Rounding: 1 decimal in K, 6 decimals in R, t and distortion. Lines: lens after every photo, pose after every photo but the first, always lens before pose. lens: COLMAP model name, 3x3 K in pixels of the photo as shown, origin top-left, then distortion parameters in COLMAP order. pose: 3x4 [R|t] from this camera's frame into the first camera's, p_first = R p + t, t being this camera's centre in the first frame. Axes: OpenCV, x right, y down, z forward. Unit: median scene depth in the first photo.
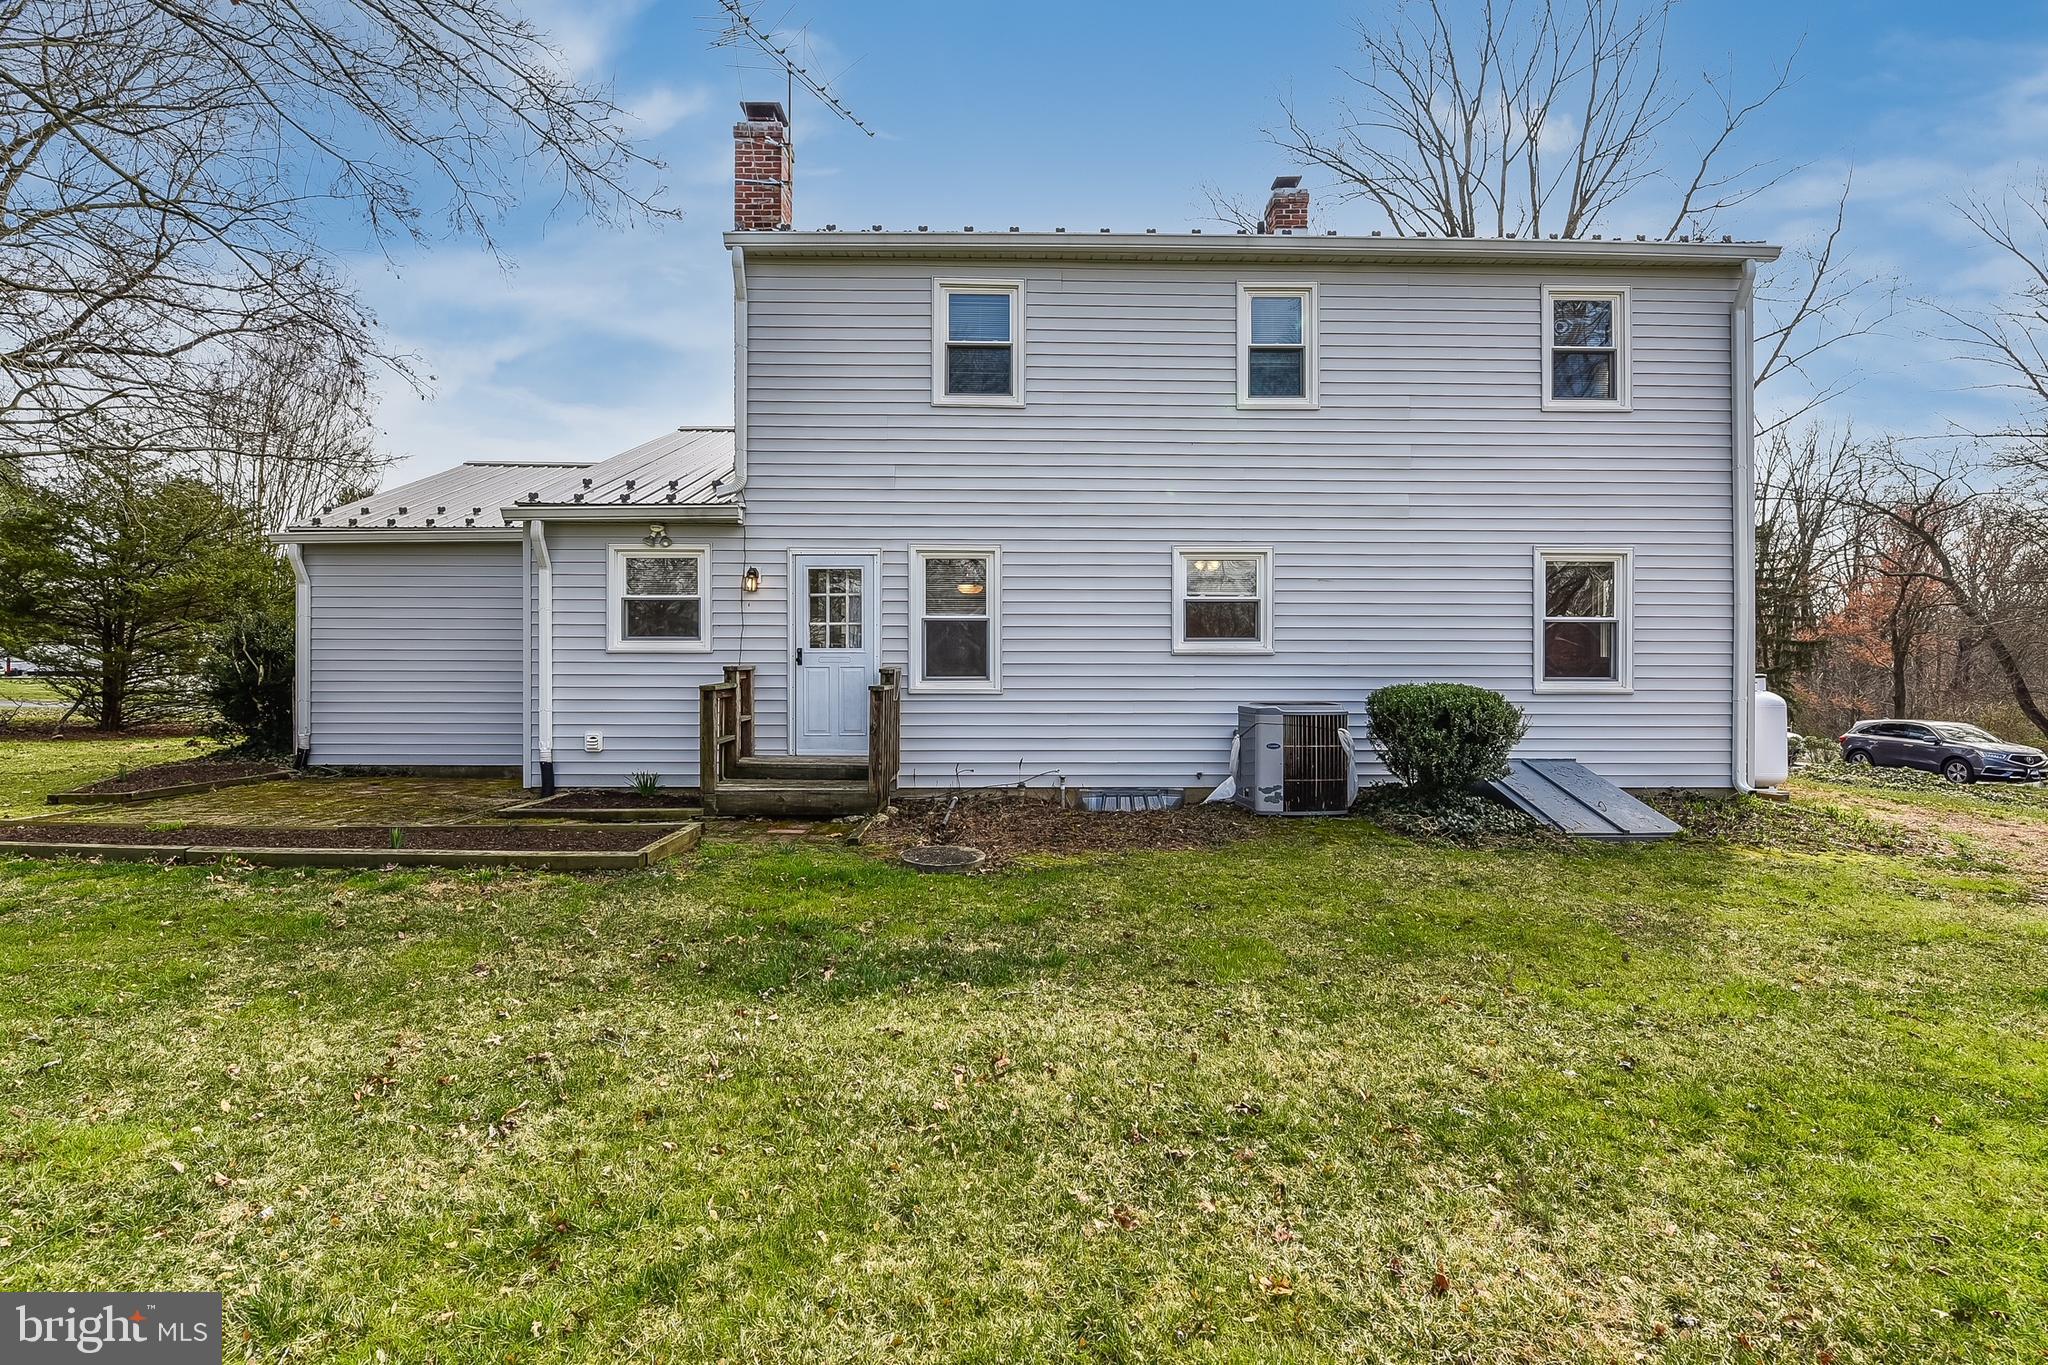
lens RADIAL K [[912.0, 0, 1024.0], [0, 912.0, 682.5], [0, 0, 1]] dist [-0.031247, 0.012205]
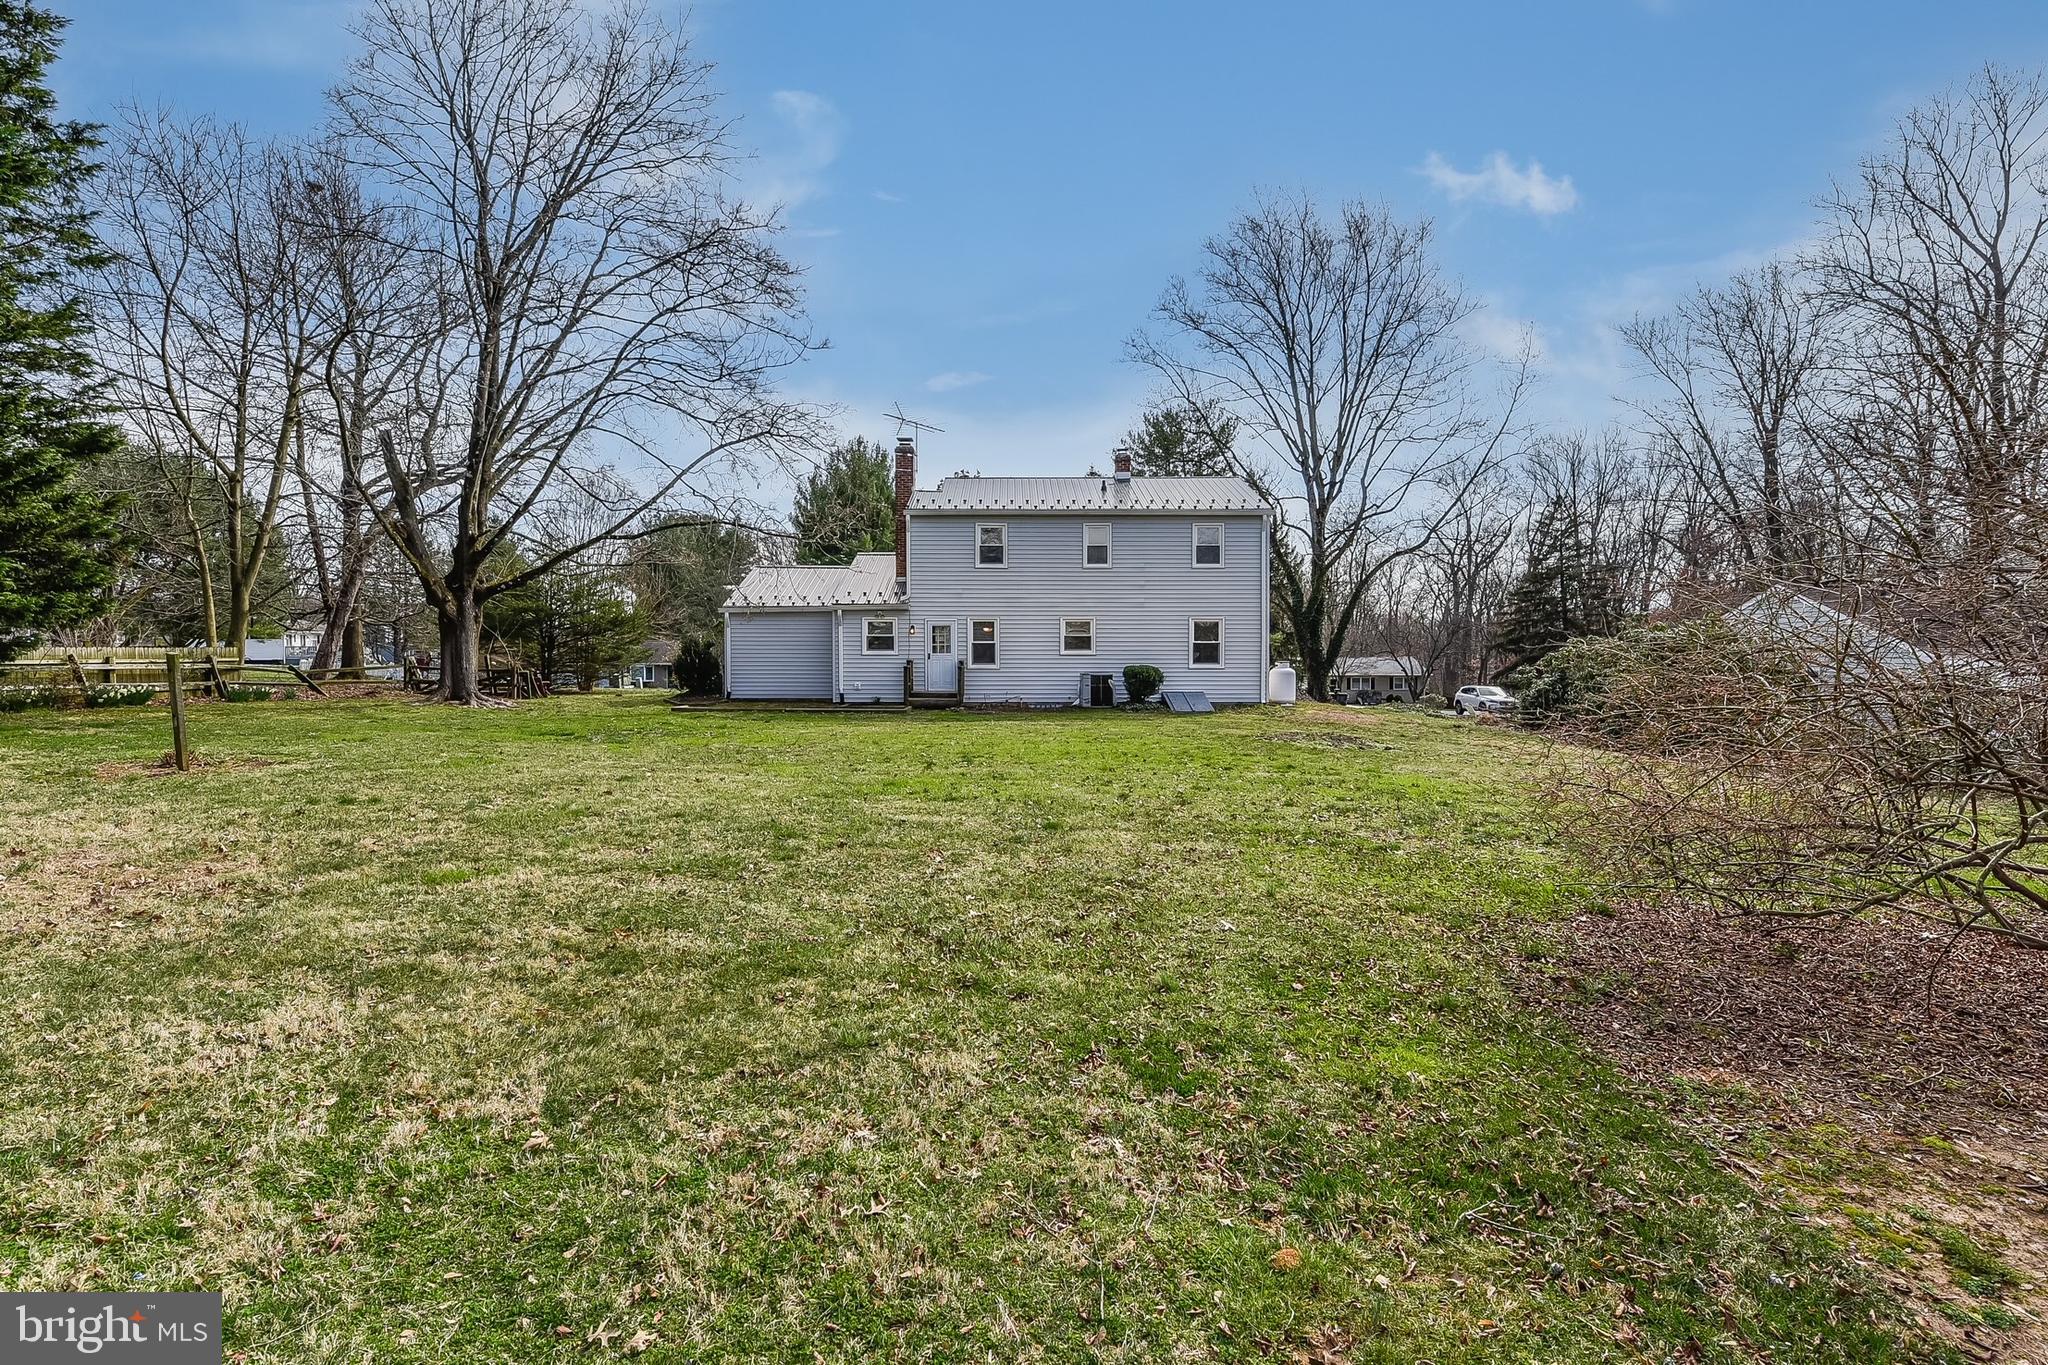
lens RADIAL K [[912.0, 0, 1024.0], [0, 912.0, 682.5], [0, 0, 1]] dist [-0.031247, 0.012205]
pose [[0.999837, -0.003513, 0.017707, 0.000814], [0.003650, 0.999964, -0.007715, 0.077522], [-0.017679, 0.007778, 0.999813, -1.873503]]
